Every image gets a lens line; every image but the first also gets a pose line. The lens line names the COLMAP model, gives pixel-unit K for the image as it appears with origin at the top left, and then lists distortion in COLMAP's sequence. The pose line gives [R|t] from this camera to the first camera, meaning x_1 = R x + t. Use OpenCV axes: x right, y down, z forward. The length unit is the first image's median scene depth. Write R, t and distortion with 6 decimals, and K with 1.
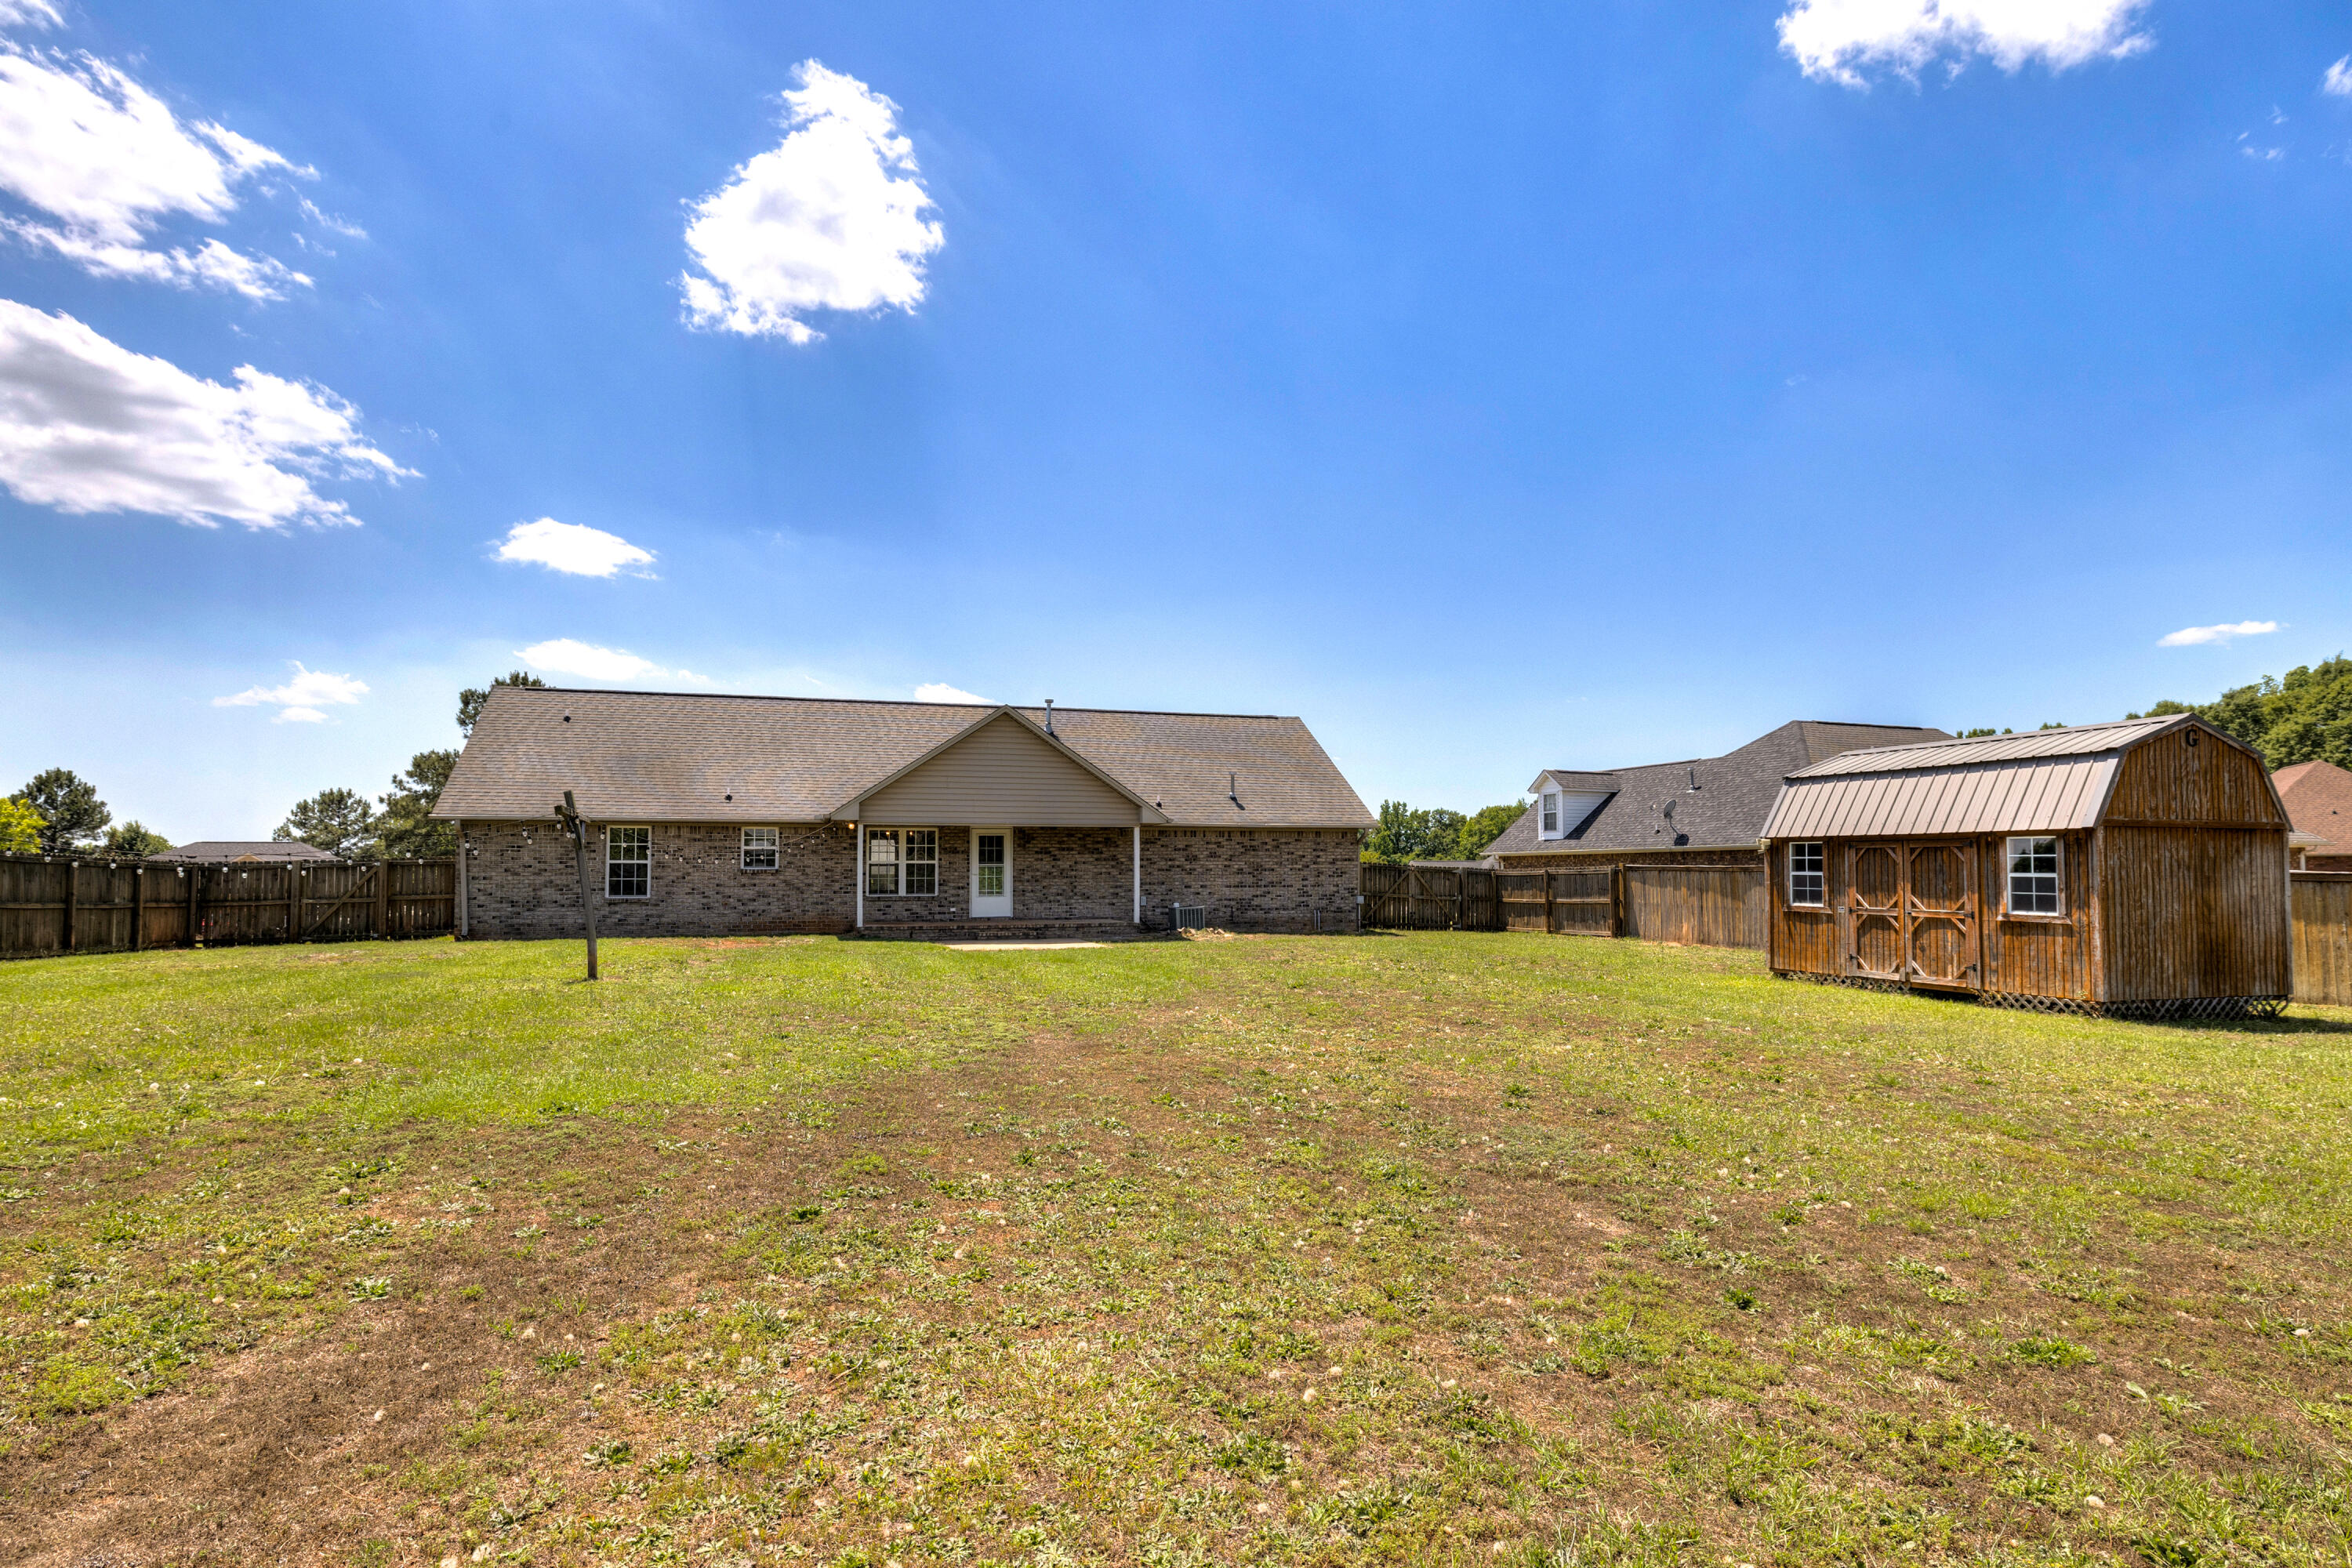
lens RADIAL K [[1233.2, 0, 1176.0], [0, 1233.2, 784.0], [0, 0, 1]] dist [-0.003842, -0.000942]
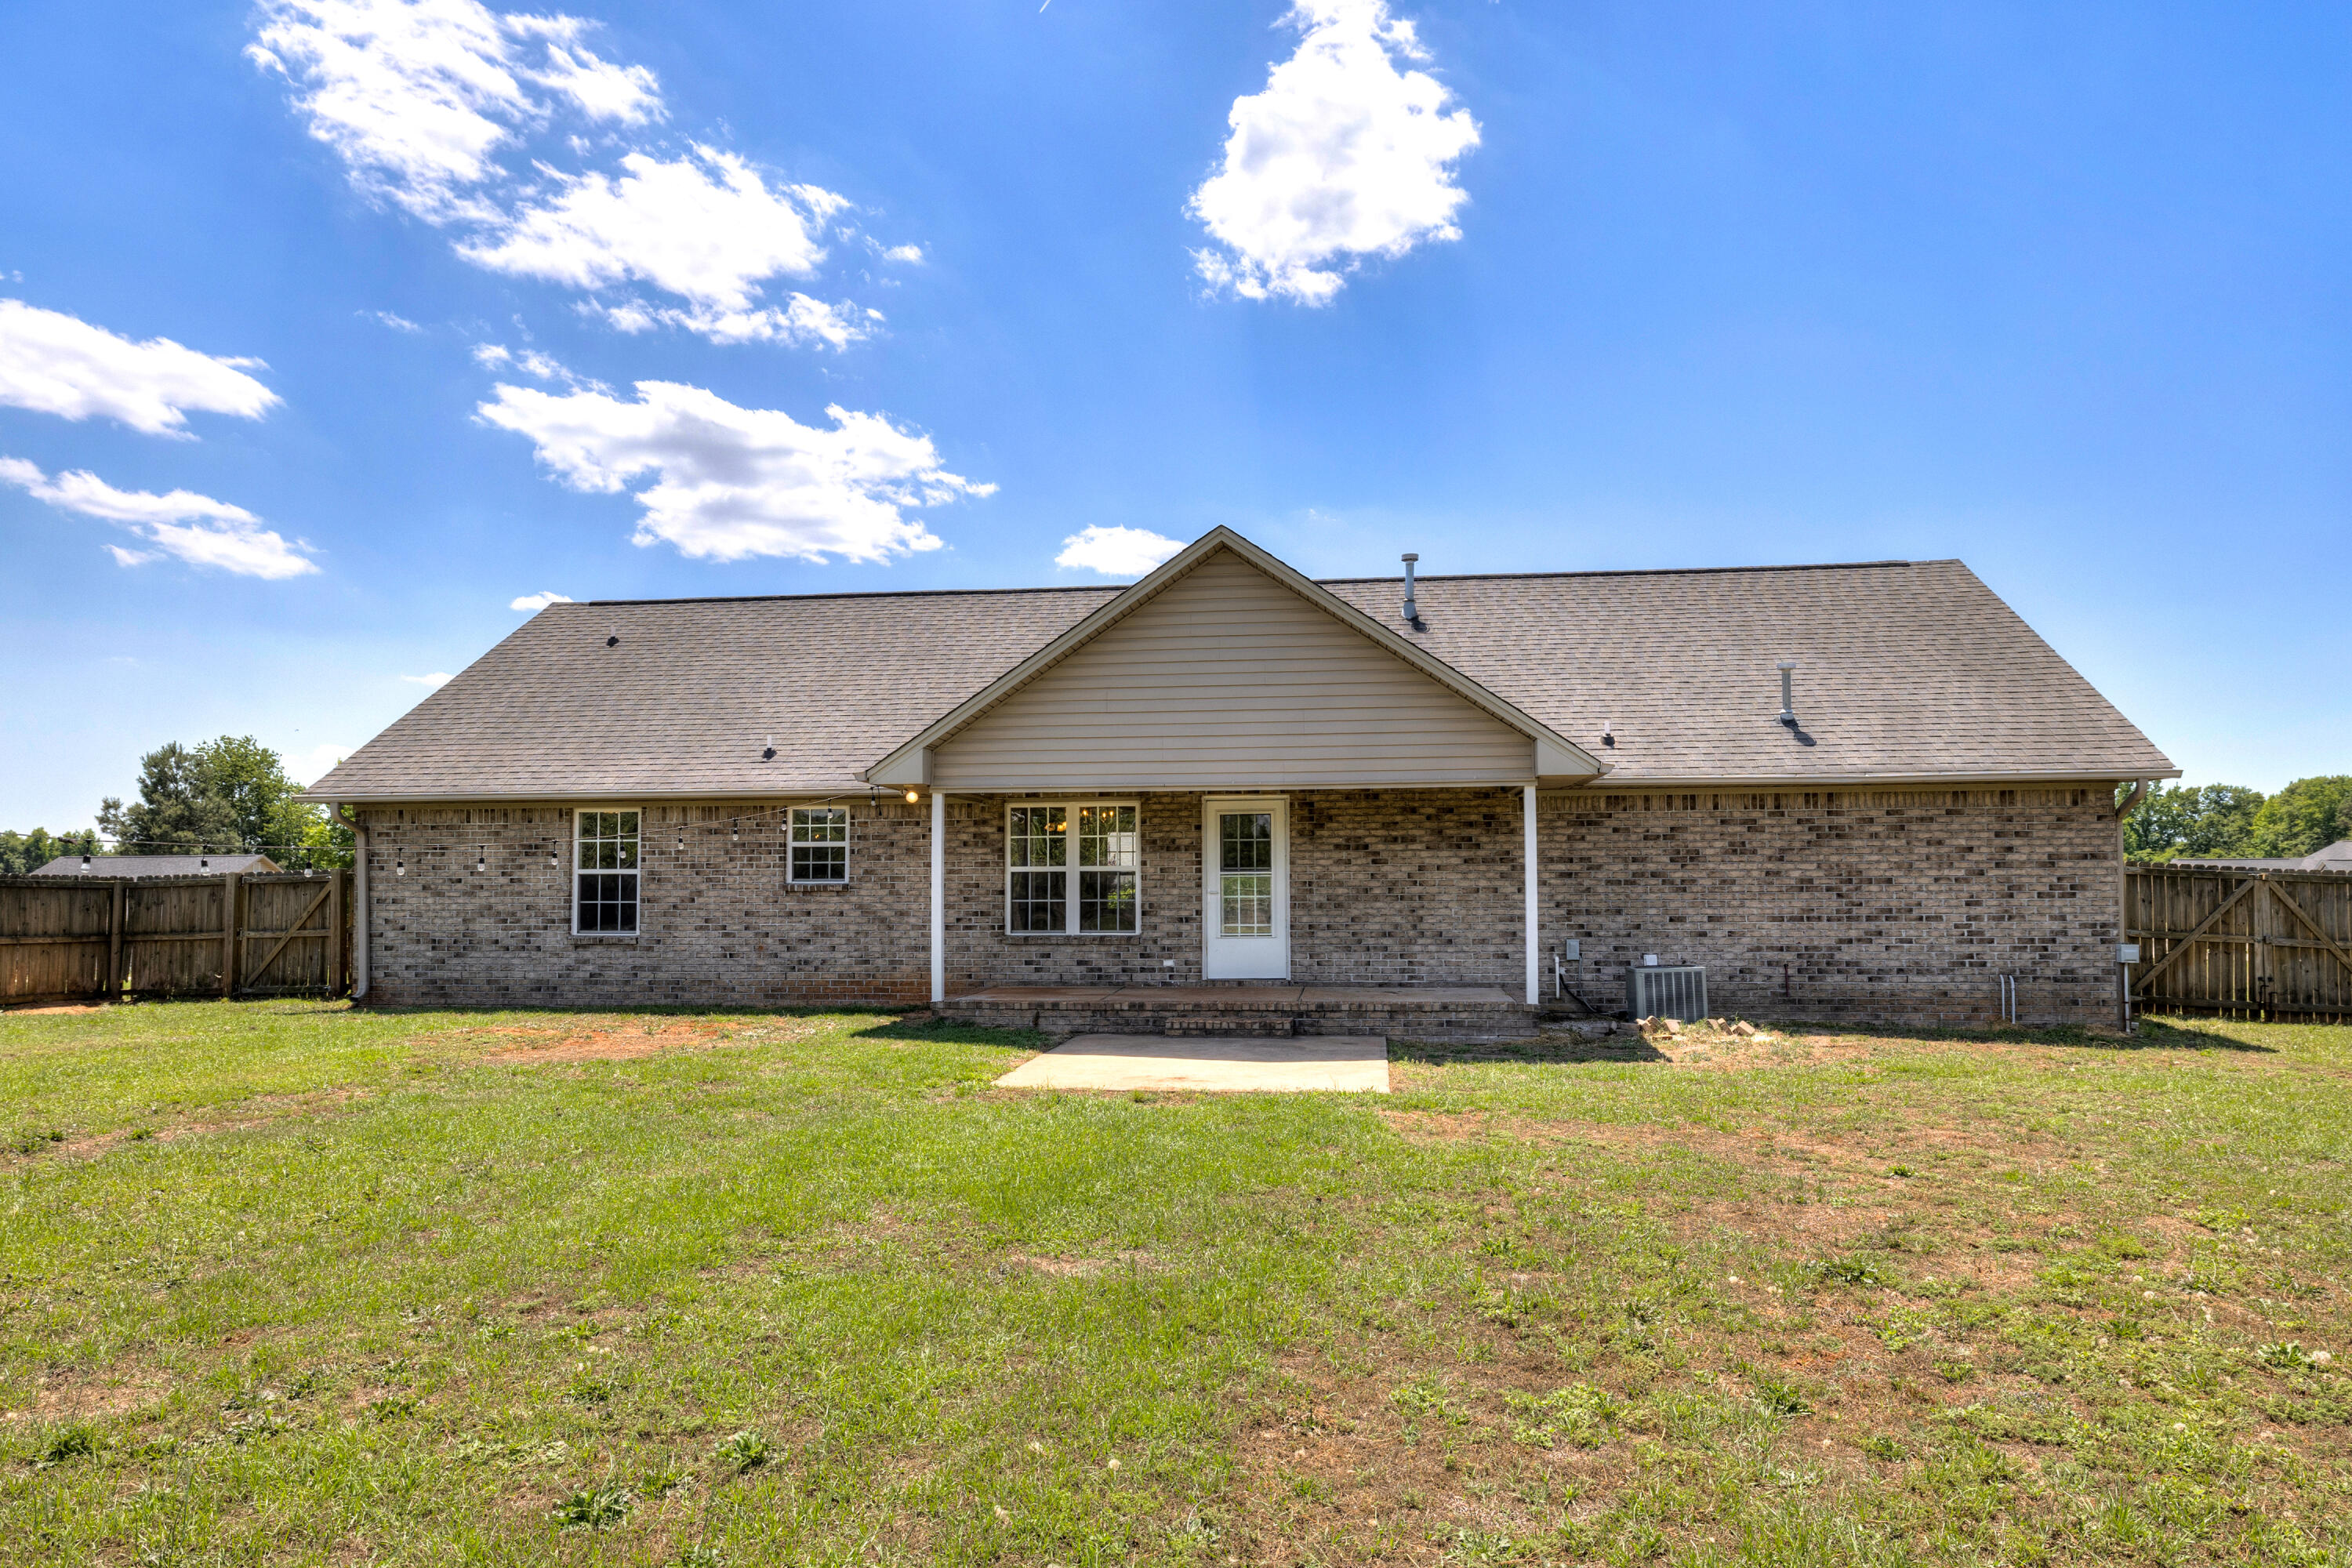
lens RADIAL K [[1395.7, 0, 1176.0], [0, 1395.7, 784.0], [0, 0, 1]] dist [-0.001626, 0.000367]
pose [[0.911081, -0.031645, -0.411011, 0.053788], [0.033109, 0.999445, -0.003559, 0.029207], [0.410895, -0.010366, 0.911624, 0.454474]]
